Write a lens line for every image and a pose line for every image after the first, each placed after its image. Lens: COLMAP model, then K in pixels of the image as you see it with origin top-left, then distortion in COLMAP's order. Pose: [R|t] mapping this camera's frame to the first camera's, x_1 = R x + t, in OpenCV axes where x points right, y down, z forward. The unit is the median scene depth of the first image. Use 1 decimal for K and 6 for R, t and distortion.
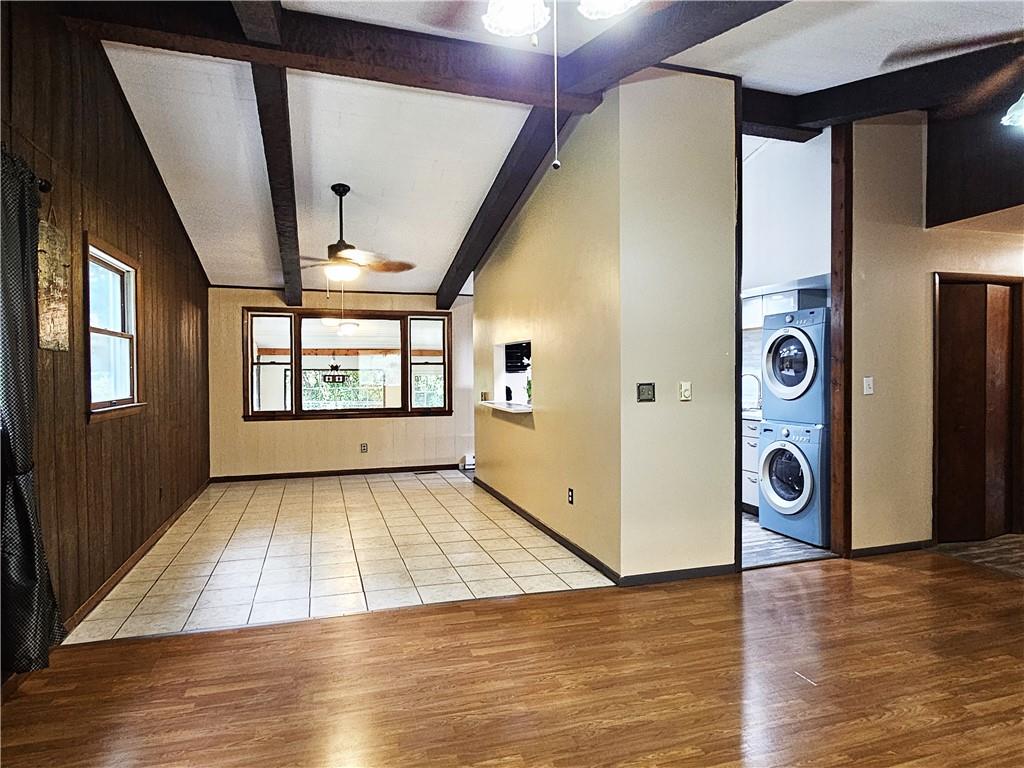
lens RADIAL K [[609.2, 0, 517.6], [0, 609.2, 380.0], [0, 0, 1]] dist [-0.004789, 0.000481]
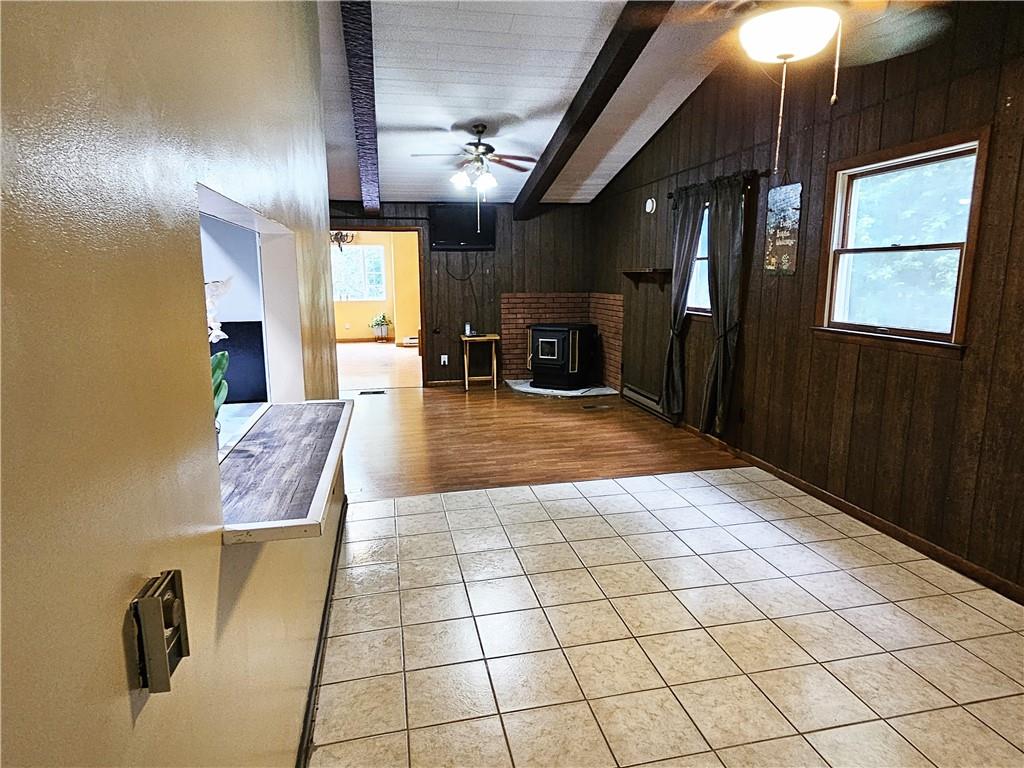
lens RADIAL K [[609.2, 0, 517.6], [0, 609.2, 380.0], [0, 0, 1]] dist [-0.004789, 0.000481]
pose [[-0.994657, -0.007551, 0.102960, -0.278680], [0.011637, 0.982764, 0.184501, -0.074205], [-0.102579, 0.184713, -0.977425, 2.357848]]
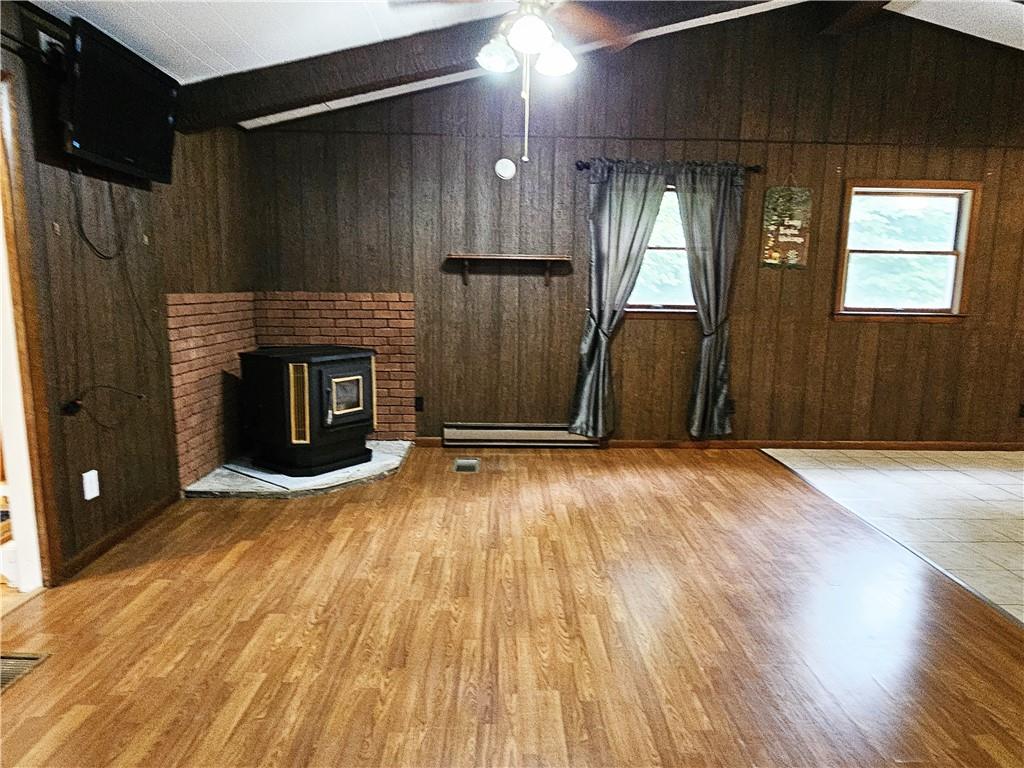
lens RADIAL K [[609.2, 0, 517.6], [0, 609.2, 380.0], [0, 0, 1]] dist [-0.004789, 0.000481]
pose [[-0.278802, 0.148673, -0.948771, 0.912961], [-0.026711, 0.986361, 0.162412, -0.003141], [0.959977, 0.070624, -0.271028, 0.736909]]
